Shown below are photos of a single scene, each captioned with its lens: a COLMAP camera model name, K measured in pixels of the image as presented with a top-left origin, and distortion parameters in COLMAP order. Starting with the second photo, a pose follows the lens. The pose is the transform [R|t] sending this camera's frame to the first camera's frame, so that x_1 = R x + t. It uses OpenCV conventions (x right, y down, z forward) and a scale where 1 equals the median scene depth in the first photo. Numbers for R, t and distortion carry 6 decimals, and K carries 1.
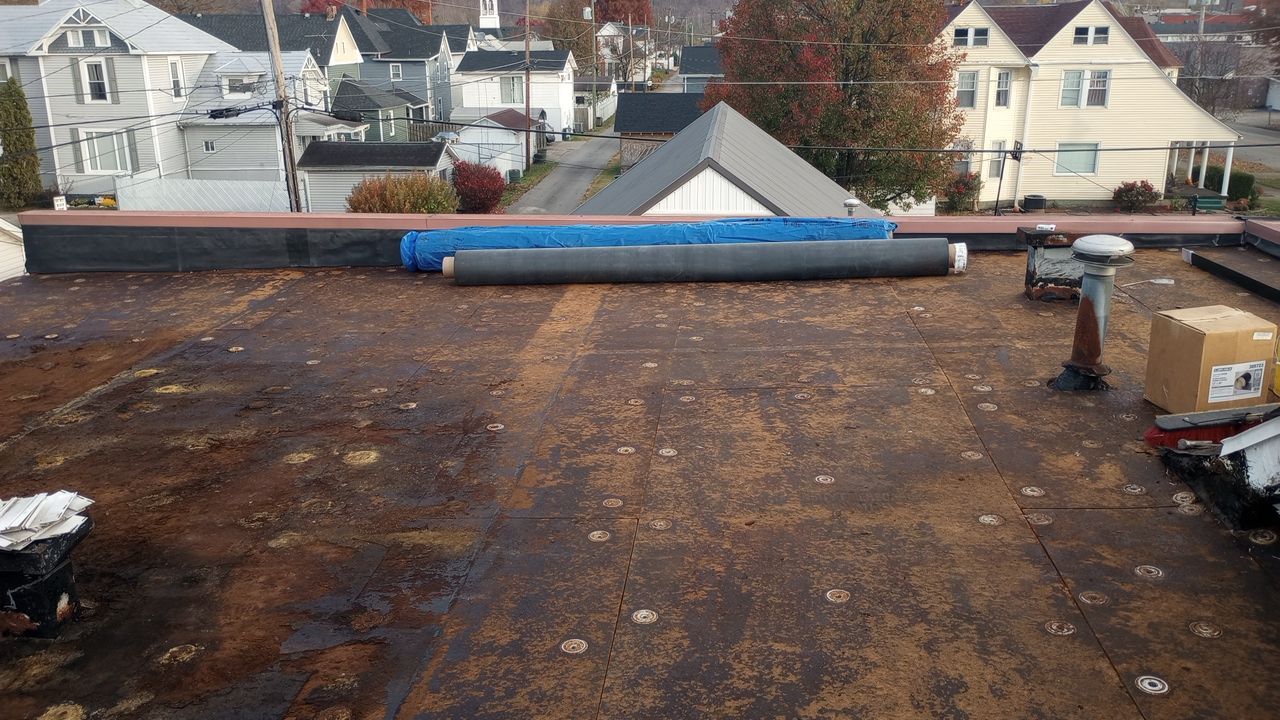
lens RADIAL K [[1047.5, 0, 640.9], [0, 1047.5, 359.9], [0, 0, 1]] dist [0.015778, -0.025912]
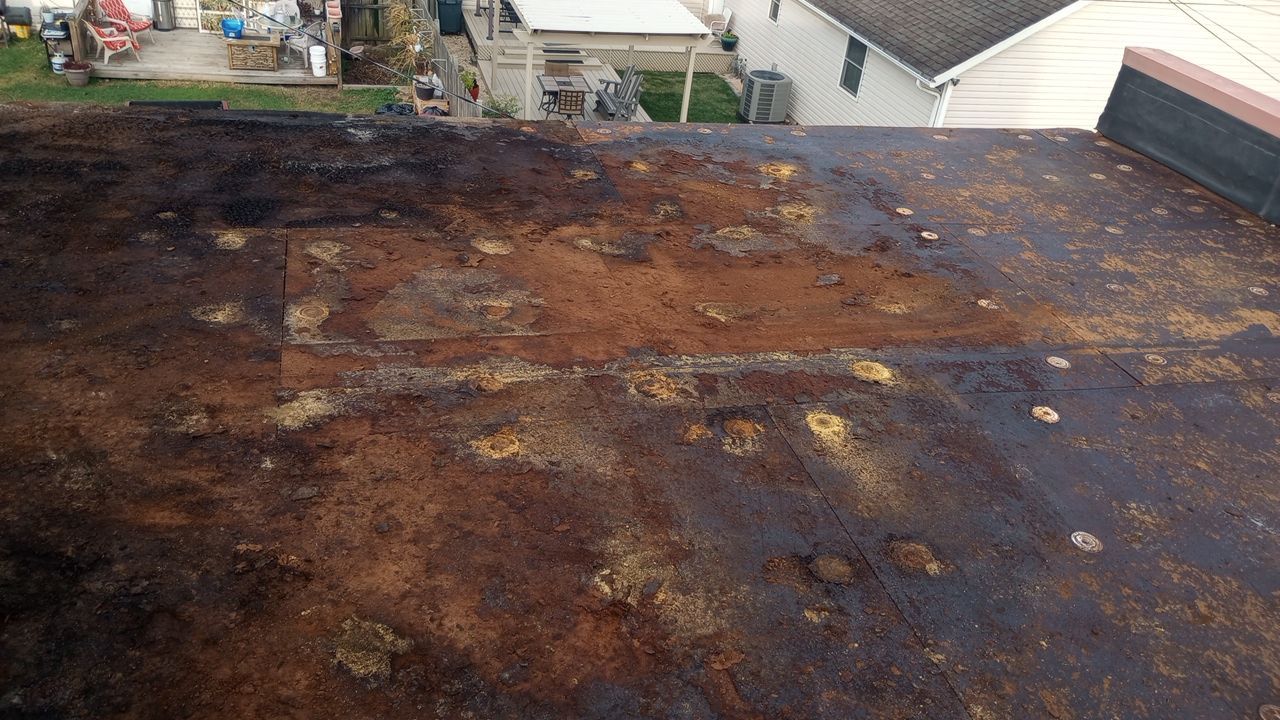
lens RADIAL K [[1047.5, 0, 639.5], [0, 1047.5, 360.0], [0, 0, 1]] dist [0.015778, -0.025912]
pose [[0.331005, 0.516907, -0.789457, -0.064440], [-0.370537, 0.840619, 0.395047, -0.192338], [0.867835, 0.161761, 0.469783, 0.677708]]
